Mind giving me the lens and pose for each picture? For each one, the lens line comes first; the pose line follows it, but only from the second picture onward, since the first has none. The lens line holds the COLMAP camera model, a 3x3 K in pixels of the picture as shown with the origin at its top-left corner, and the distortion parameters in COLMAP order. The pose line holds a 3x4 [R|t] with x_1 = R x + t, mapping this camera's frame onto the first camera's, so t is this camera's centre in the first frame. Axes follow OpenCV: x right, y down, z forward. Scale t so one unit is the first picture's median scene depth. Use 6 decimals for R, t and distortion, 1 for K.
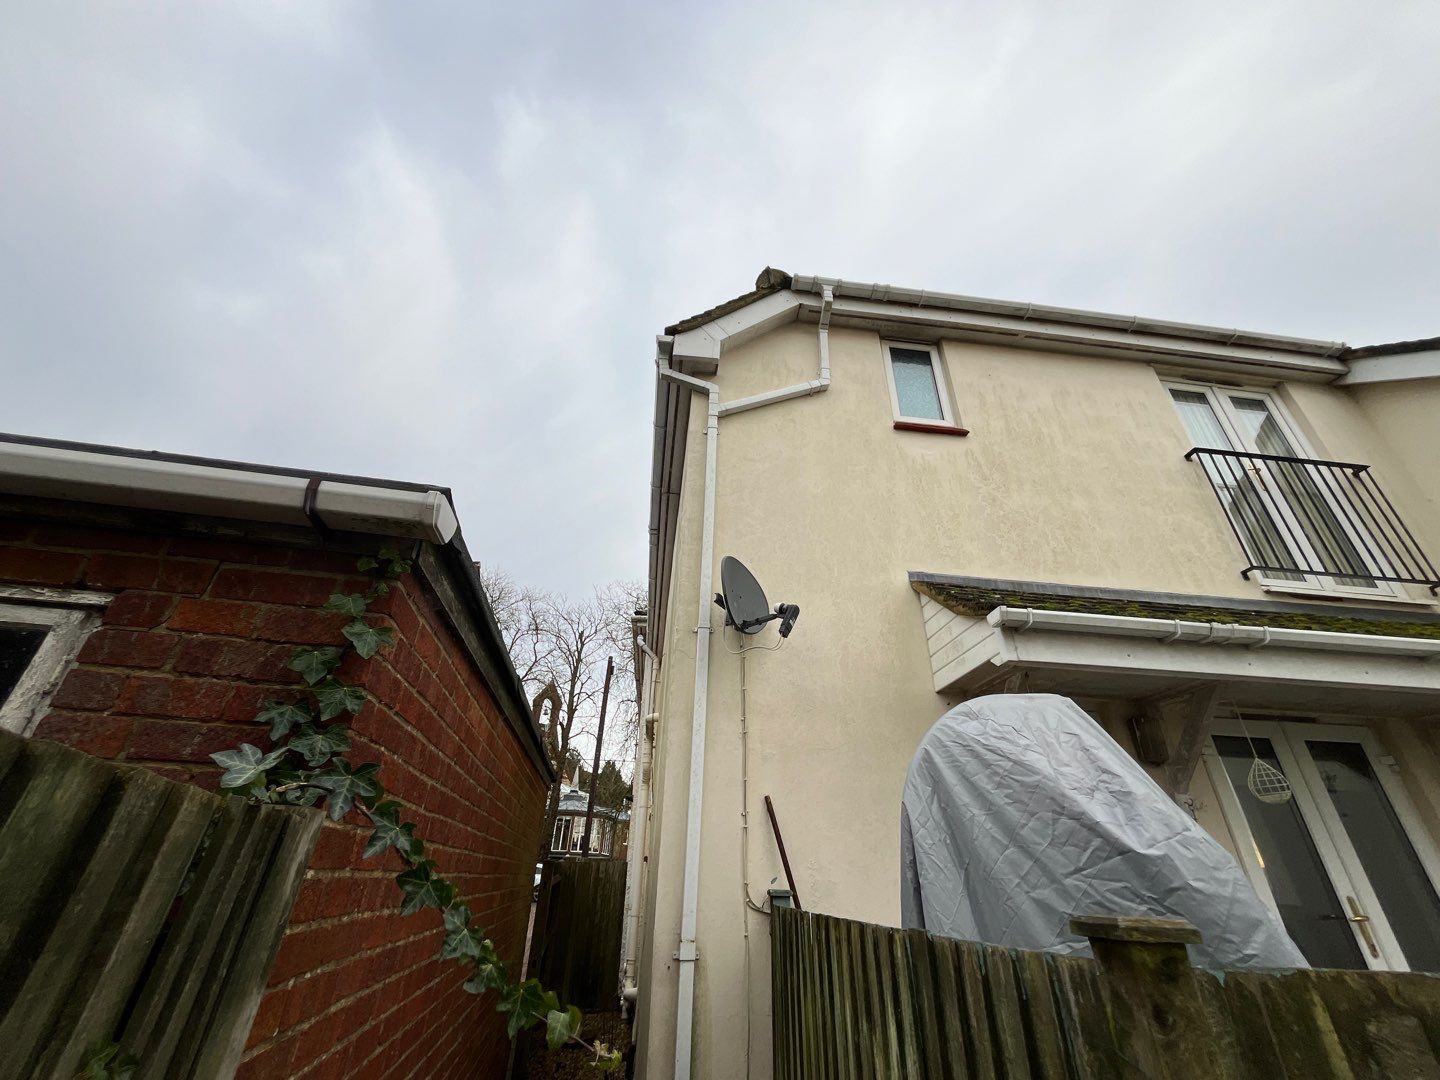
lens RADIAL K [[583.3, 0, 720.0], [0, 583.3, 540.0], [0, 0, 1]] dist [-0.003683, 0.000026]
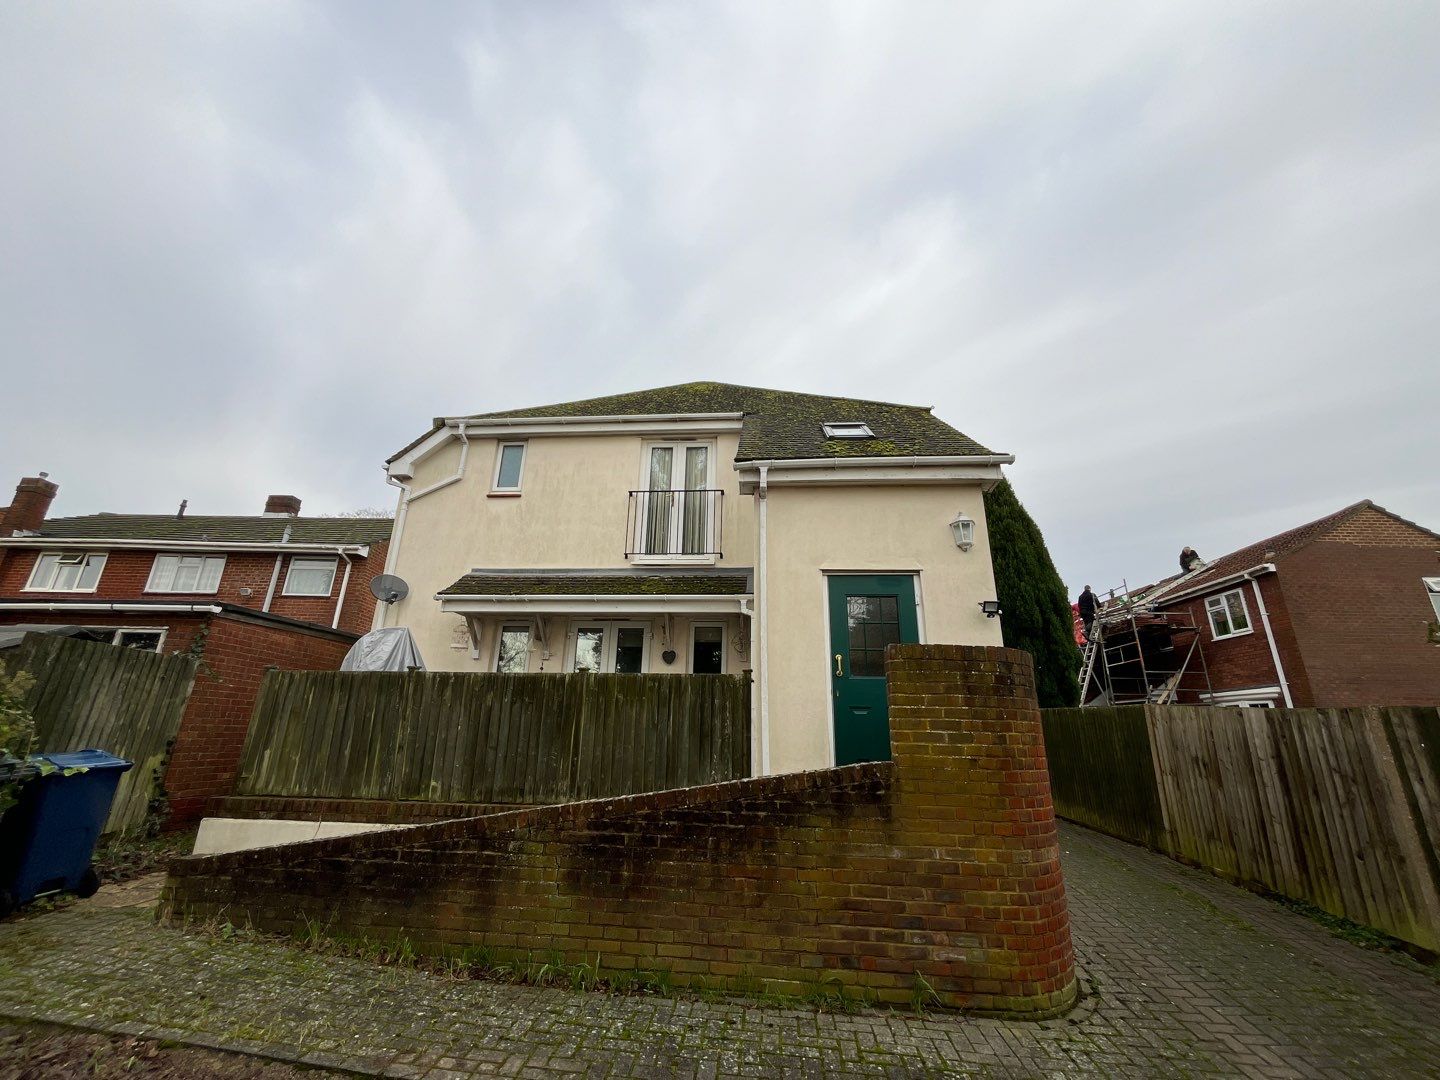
lens RADIAL K [[593.6, 0, 710.6], [0, 593.6, 549.8], [0, 0, 1]] dist [-0.001301, 0.000173]
pose [[0.981023, -0.069256, -0.181098, 1.485425], [0.104472, 0.975656, 0.192824, -0.335287], [0.163336, -0.208084, 0.964377, -1.028380]]
